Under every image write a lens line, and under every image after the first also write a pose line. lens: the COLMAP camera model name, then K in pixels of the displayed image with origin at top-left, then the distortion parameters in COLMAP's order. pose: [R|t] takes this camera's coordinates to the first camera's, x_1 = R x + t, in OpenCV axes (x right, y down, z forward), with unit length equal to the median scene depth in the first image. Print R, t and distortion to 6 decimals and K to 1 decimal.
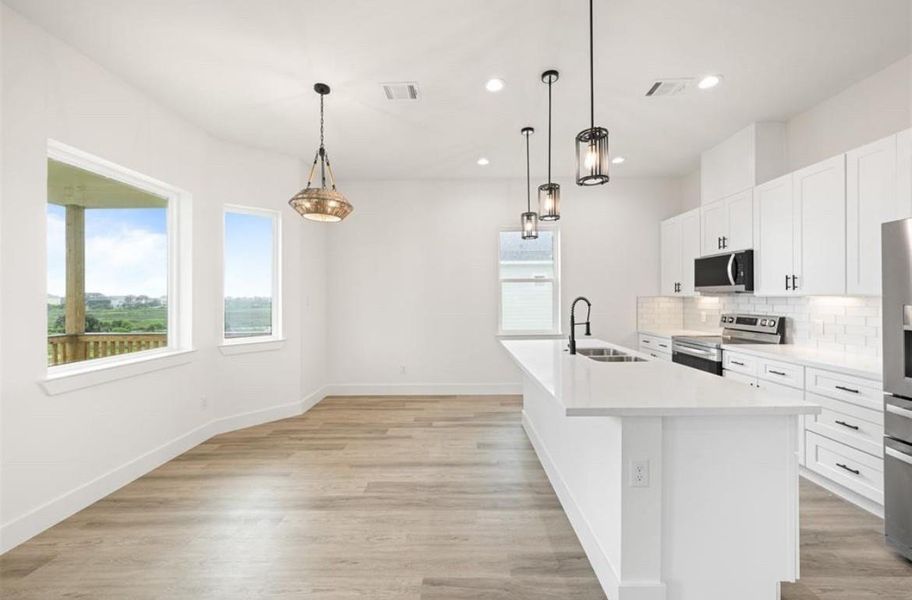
lens RADIAL K [[359.2, 0, 457.1], [0, 359.2, 295.2], [0, 0, 1]] dist [0.001232, 0.000423]
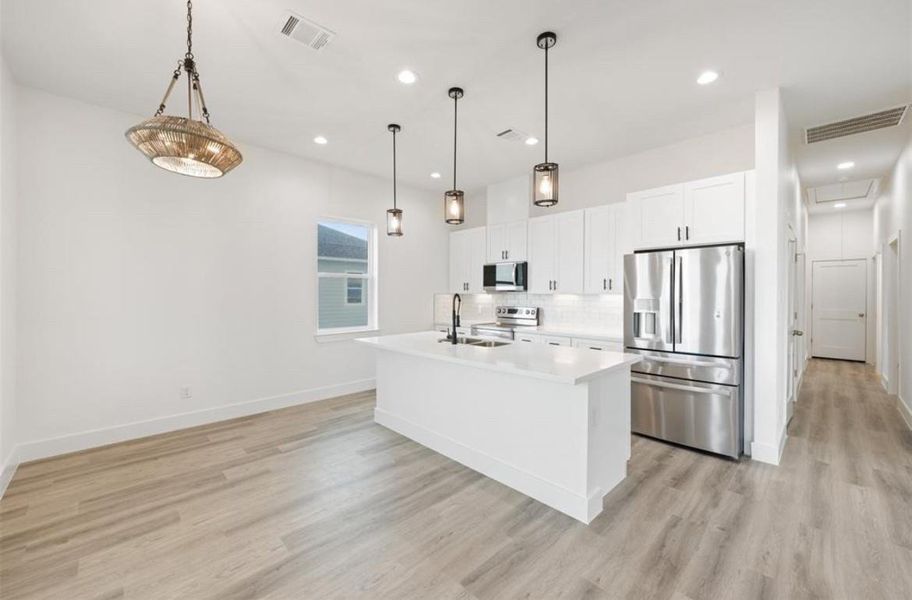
lens RADIAL K [[359.2, 0, 457.1], [0, 359.2, 295.2], [0, 0, 1]] dist [0.001232, 0.000423]
pose [[0.712202, 0.004727, 0.701959, -0.391829], [-0.011274, 0.999925, 0.004705, 0.004182], [-0.701884, -0.011264, 0.712202, 0.161952]]
